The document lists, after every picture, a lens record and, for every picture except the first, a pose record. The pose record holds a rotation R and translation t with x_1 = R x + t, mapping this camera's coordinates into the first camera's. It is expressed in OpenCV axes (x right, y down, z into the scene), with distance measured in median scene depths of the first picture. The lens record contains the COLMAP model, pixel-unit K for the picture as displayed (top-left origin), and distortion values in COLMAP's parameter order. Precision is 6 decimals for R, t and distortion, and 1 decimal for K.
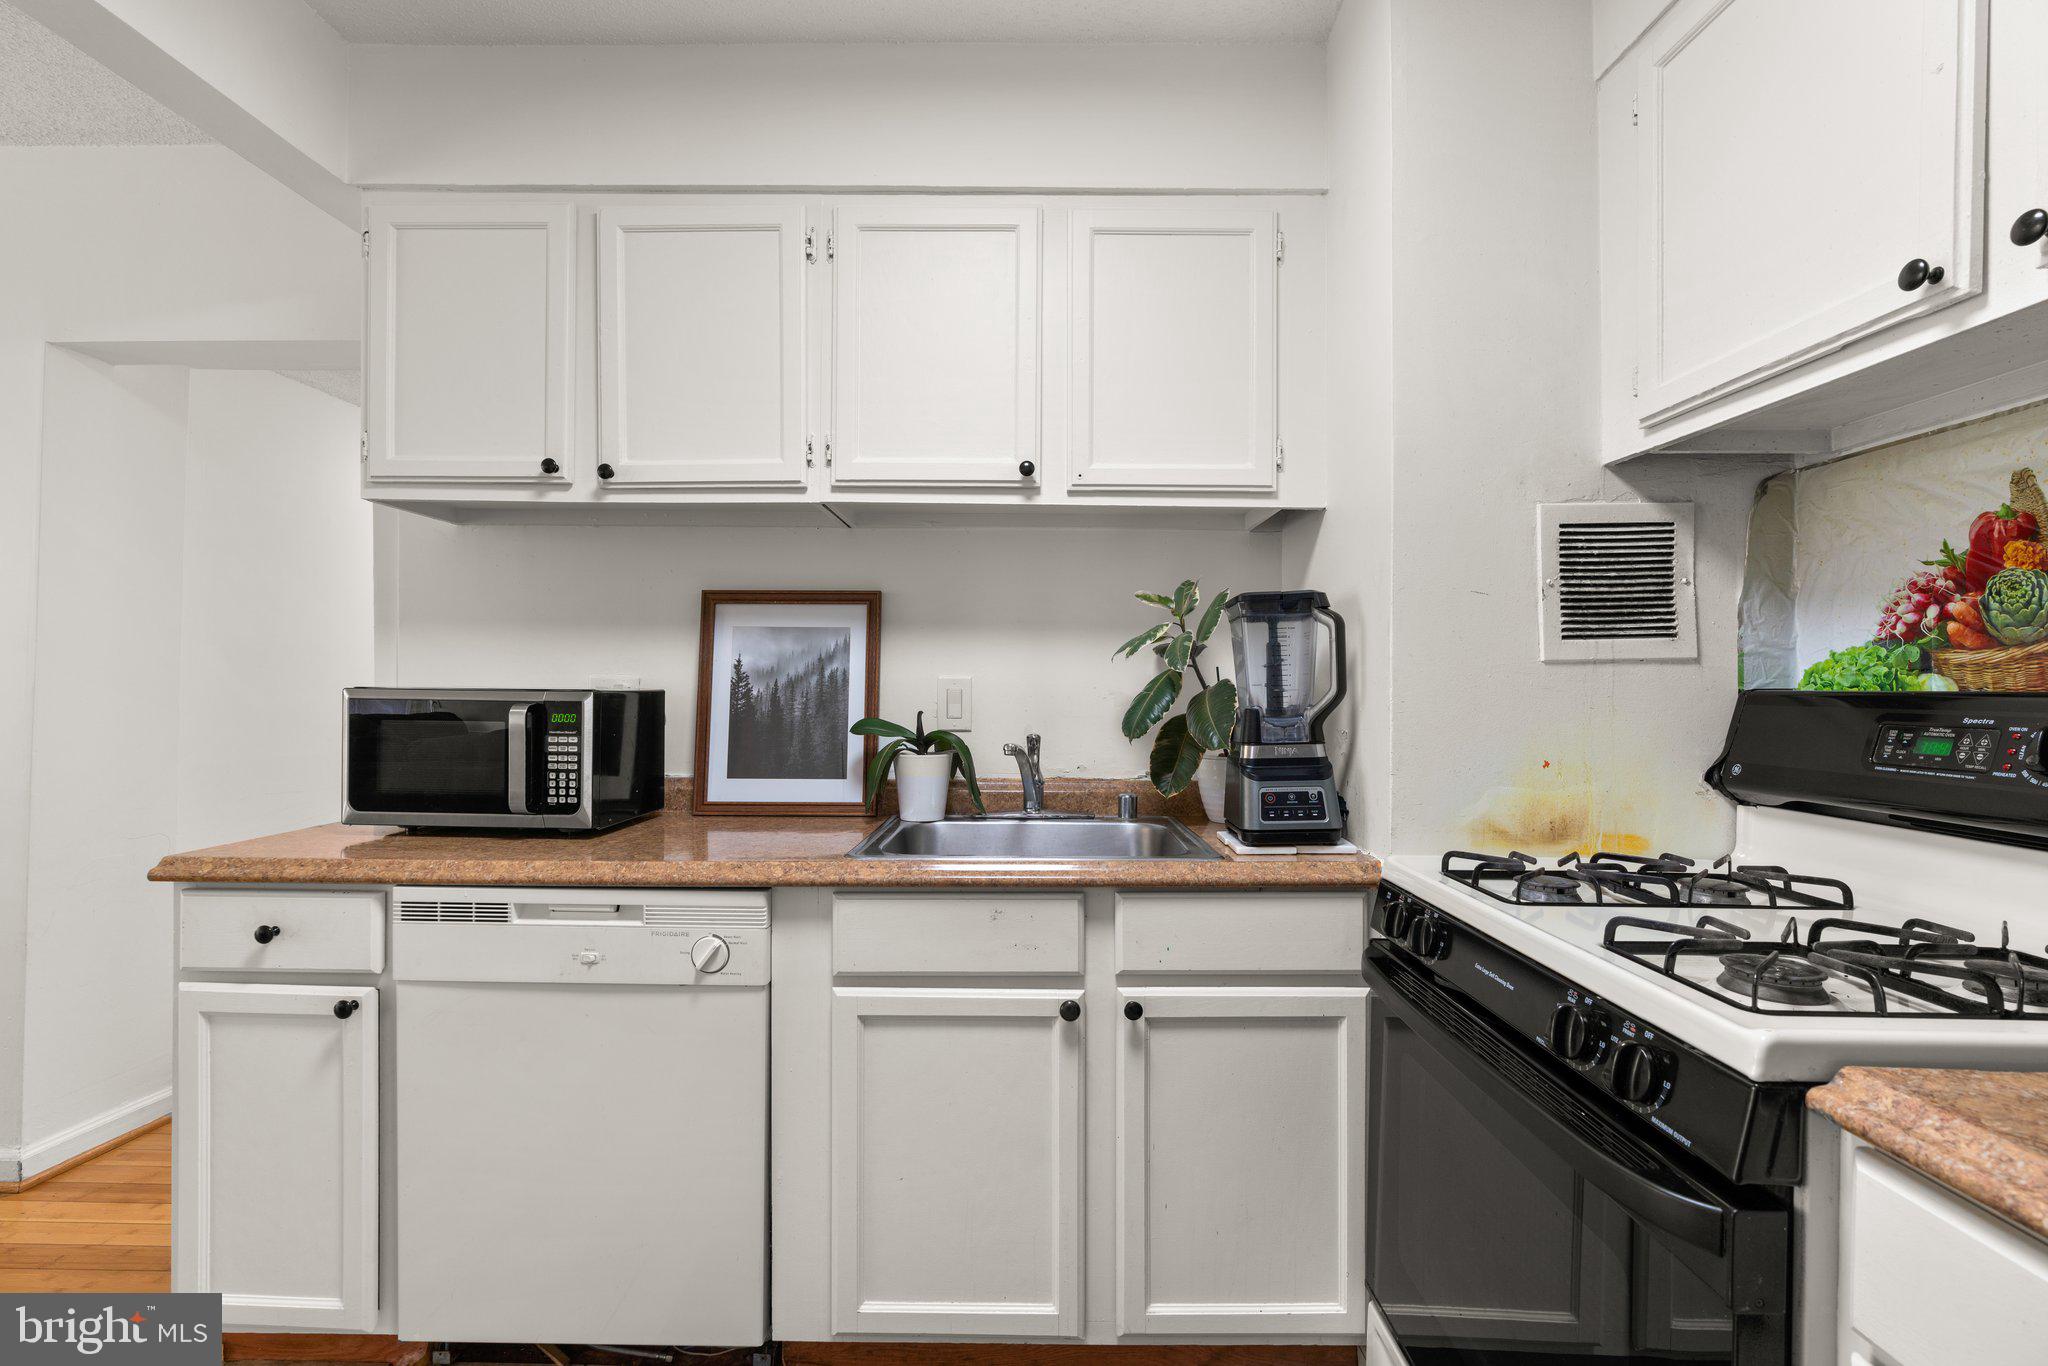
lens RADIAL K [[925.6, 0, 1035.5], [0, 925.6, 687.2], [0, 0, 1]] dist [-0.015380, 0.005737]
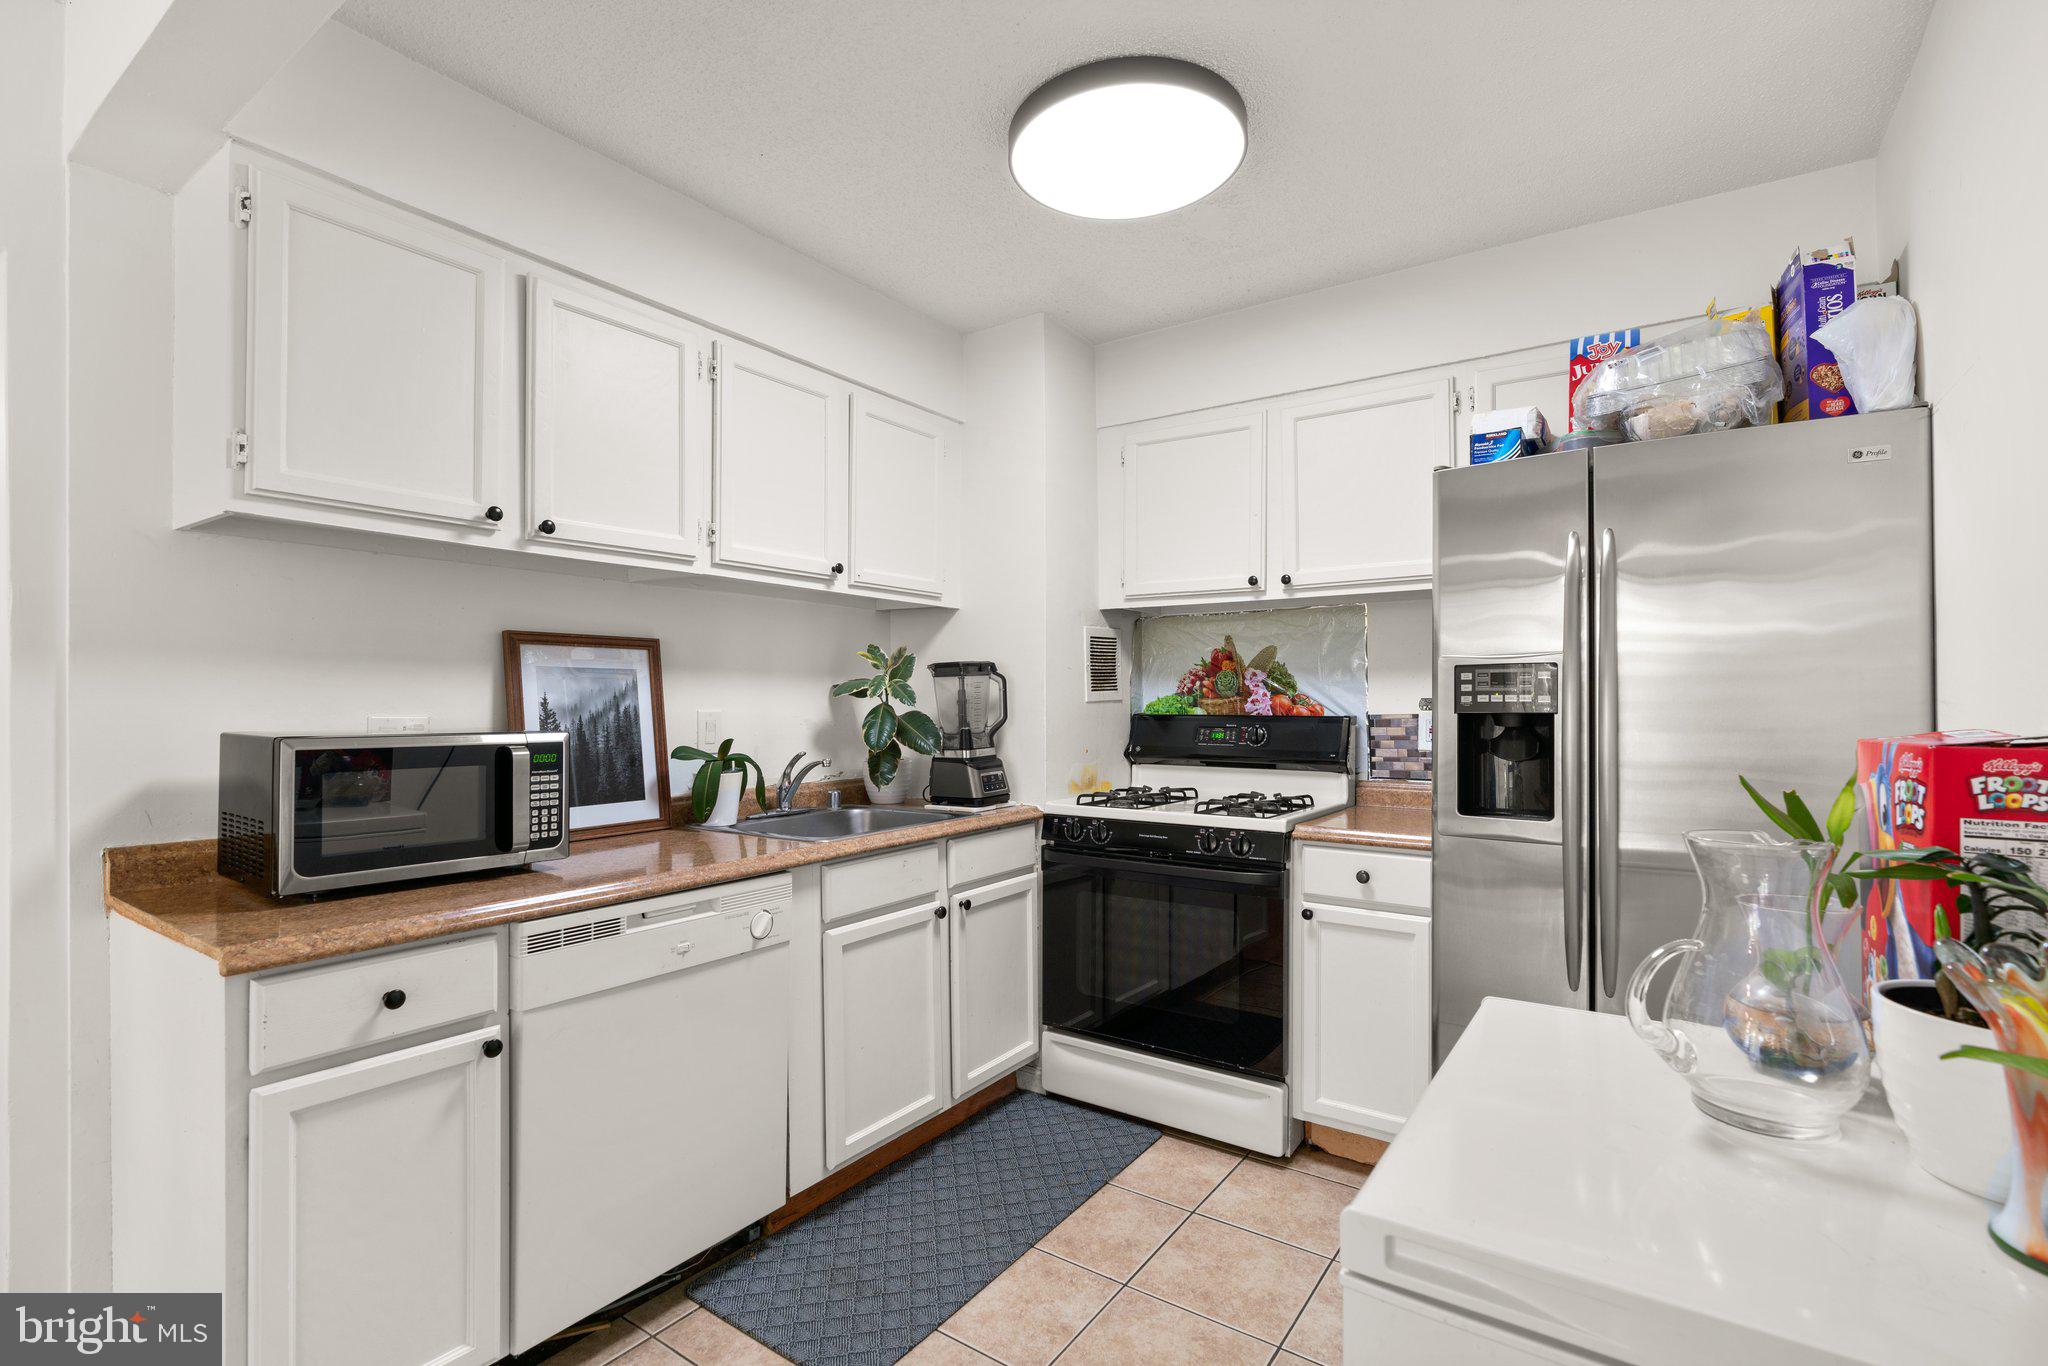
lens RADIAL K [[925.6, 0, 1036.4], [0, 925.6, 695.3], [0, 0, 1]] dist [-0.015380, 0.005737]
pose [[0.564433, -0.002261, 0.825476, -1.122482], [0.003057, 0.999995, 0.000648, -0.040486], [-0.825474, 0.002158, 0.564437, -0.081558]]
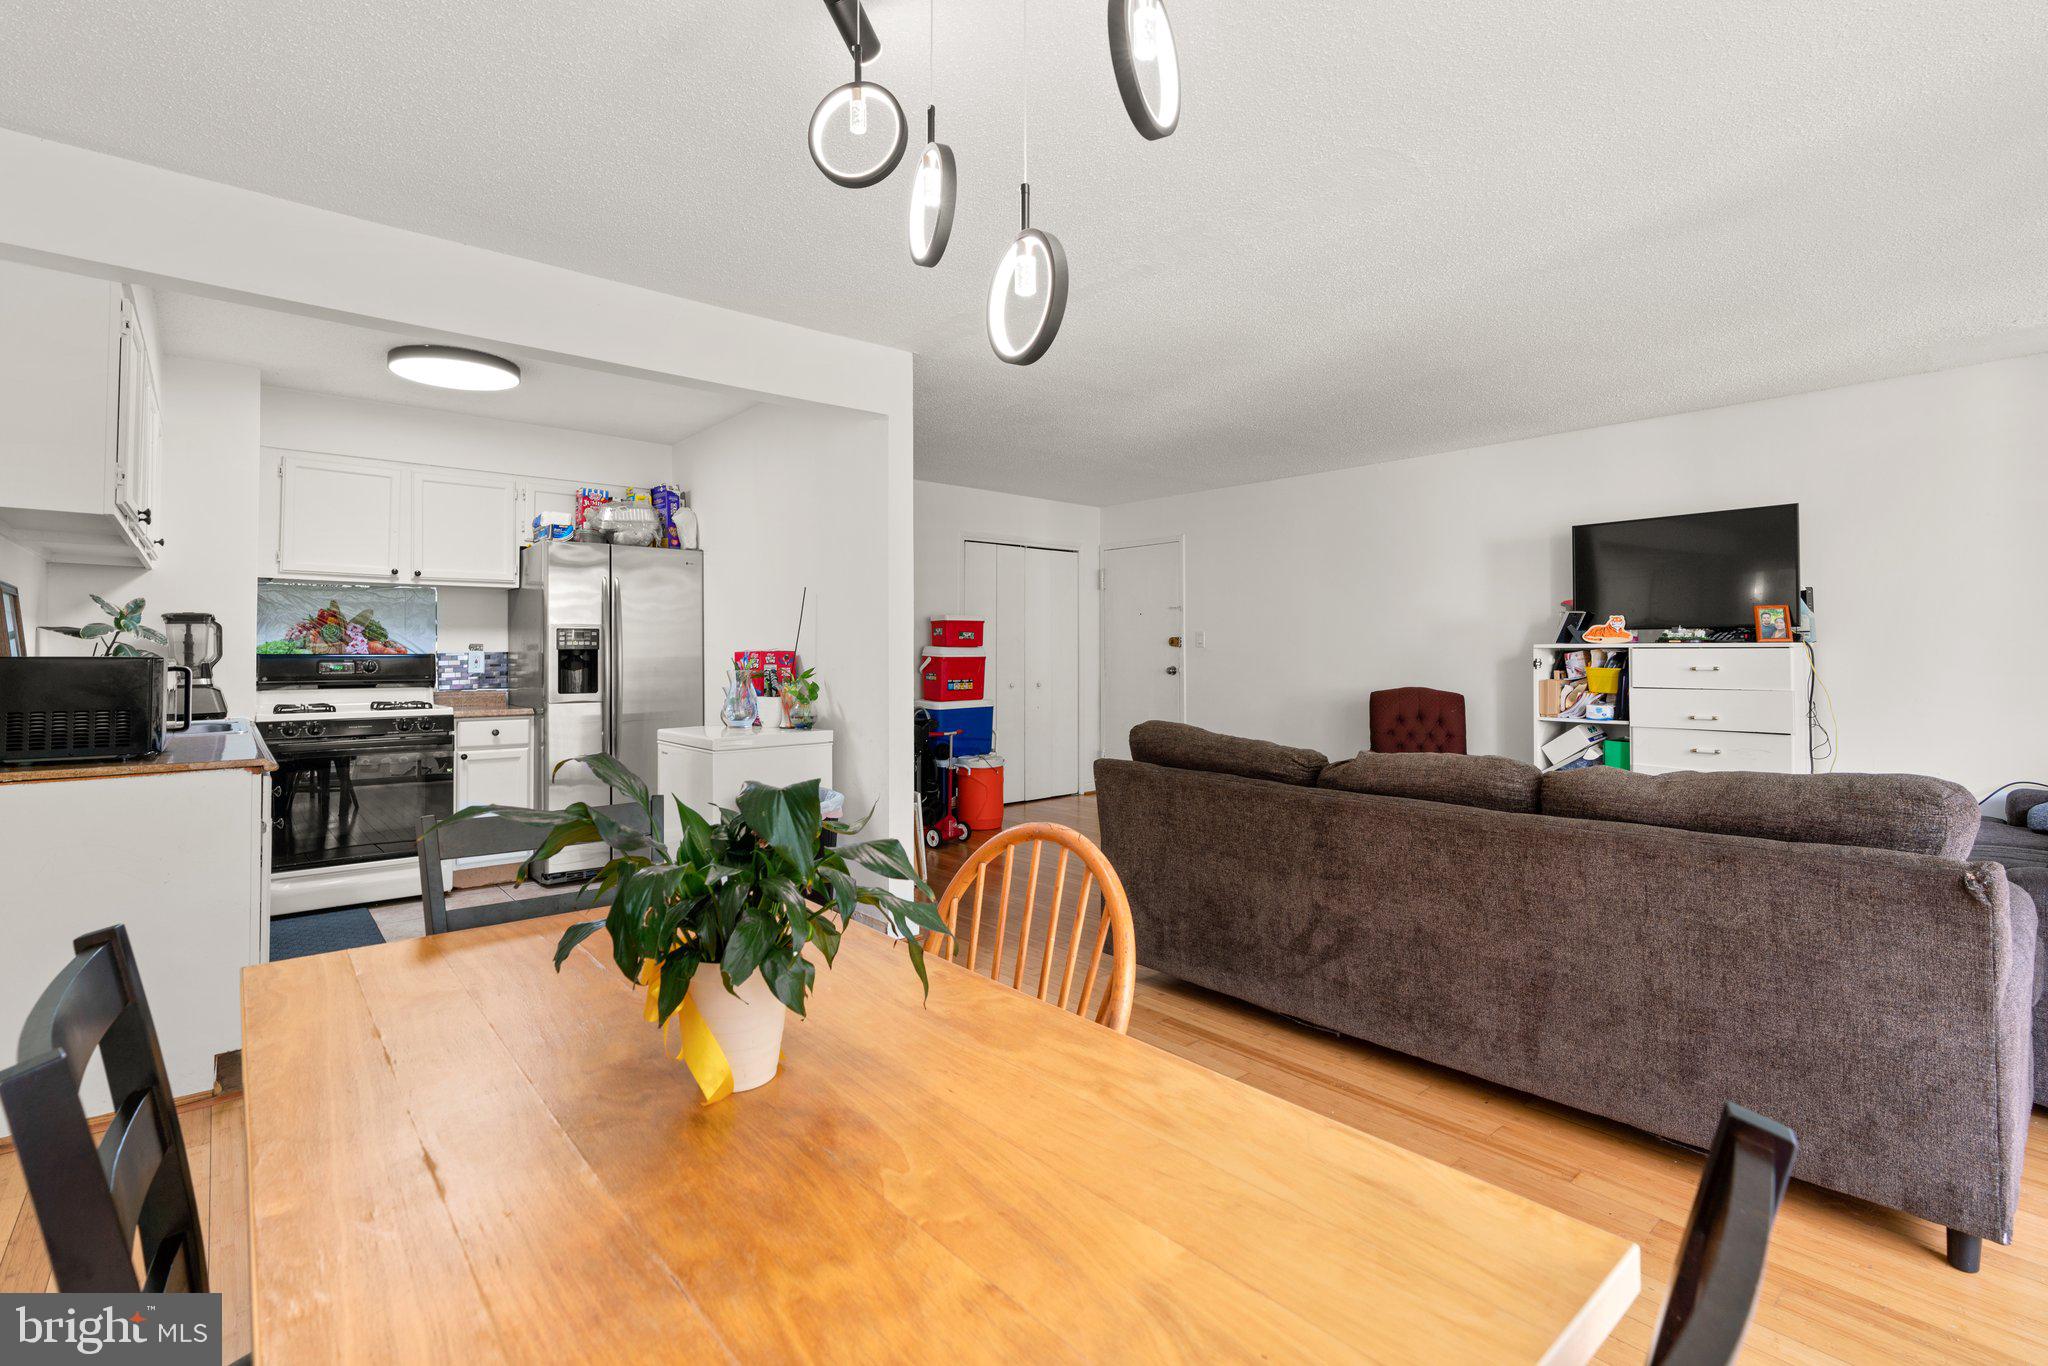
lens RADIAL K [[925.6, 0, 1001.1], [0, 925.6, 642.8], [0, 0, 1]] dist [-0.015380, 0.005737]
pose [[-0.648400, 0.004457, 0.761287, -2.870072], [-0.003648, 0.999953, -0.008961, -0.013246], [-0.761291, -0.008587, -0.648353, 0.982132]]
